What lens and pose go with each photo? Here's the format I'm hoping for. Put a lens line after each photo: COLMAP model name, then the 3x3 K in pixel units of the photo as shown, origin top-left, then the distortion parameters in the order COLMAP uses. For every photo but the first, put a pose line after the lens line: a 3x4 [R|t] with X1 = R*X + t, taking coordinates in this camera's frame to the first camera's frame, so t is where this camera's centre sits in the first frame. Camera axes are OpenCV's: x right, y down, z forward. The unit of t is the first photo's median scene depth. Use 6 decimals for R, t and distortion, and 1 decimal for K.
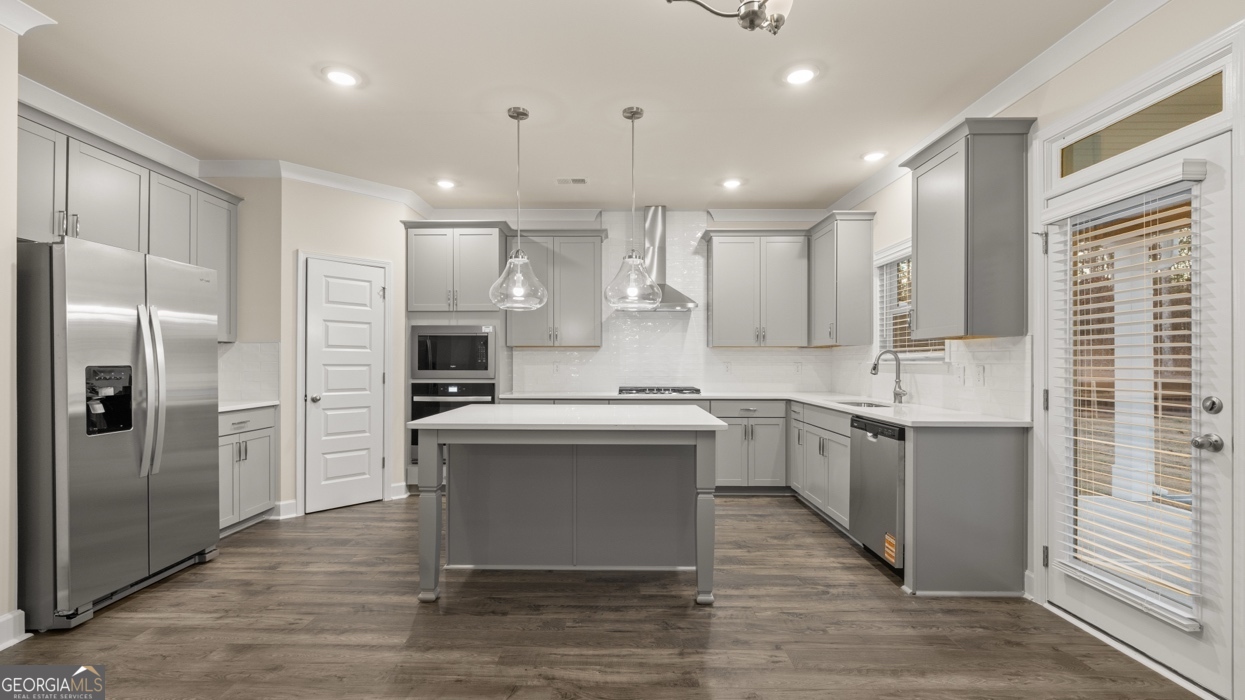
lens RADIAL K [[521.6, 0, 616.4], [0, 521.6, 362.6], [0, 0, 1]] dist [-0.006155, 0.002319]
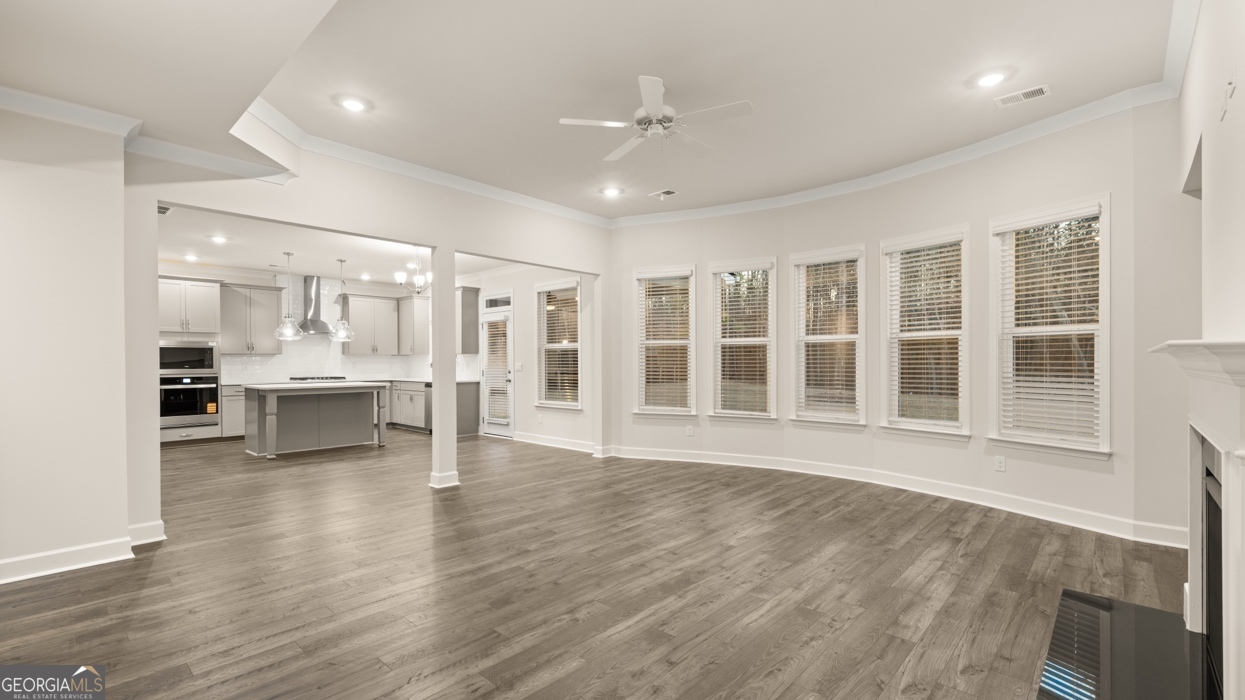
lens RADIAL K [[536.7, 0, 618.4], [0, 536.7, 360.2], [0, 0, 1]] dist [-0.000951, -0.000024]
pose [[0.667587, -0.002726, 0.744526, -0.786426], [0.006263, 0.999978, -0.001954, -0.000696], [-0.744505, 0.005967, 0.667590, -1.320866]]
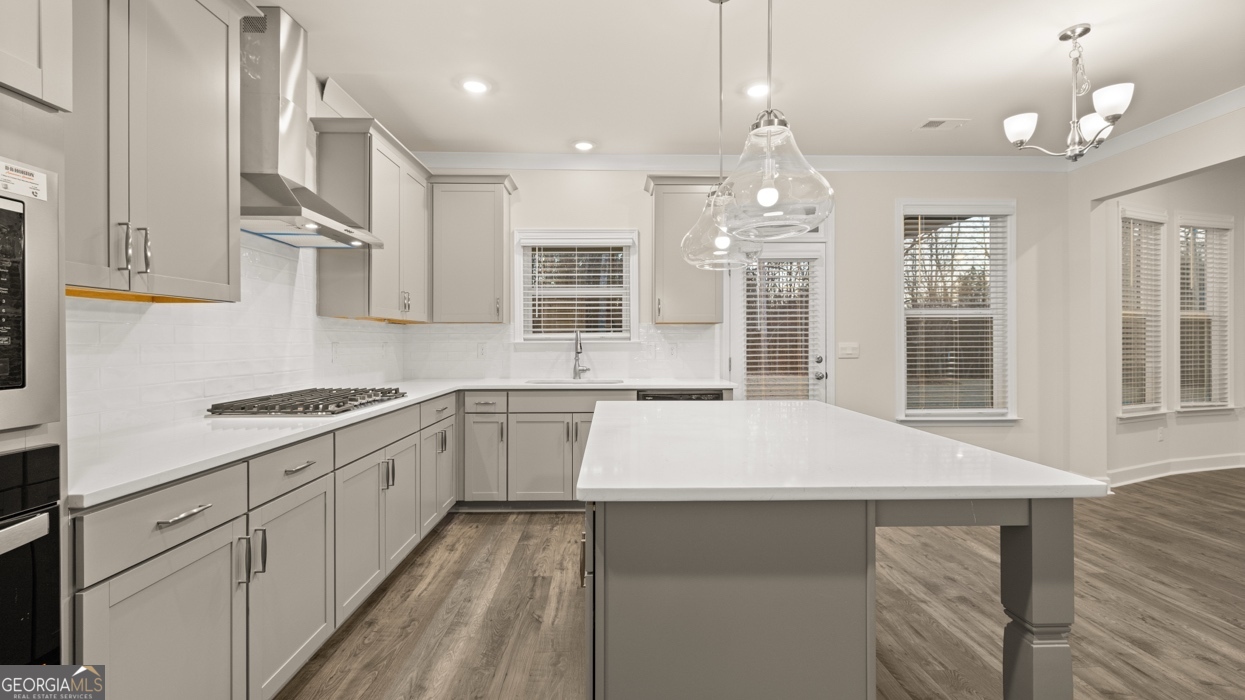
lens RADIAL K [[521.6, 0, 617.8], [0, 521.6, 350.1], [0, 0, 1]] dist [-0.006155, 0.002319]
pose [[-0.019985, -0.018077, 0.999637, -0.537178], [0.005829, 0.999817, 0.018196, -0.002093], [-0.999783, 0.006190, -0.019876, 0.928458]]
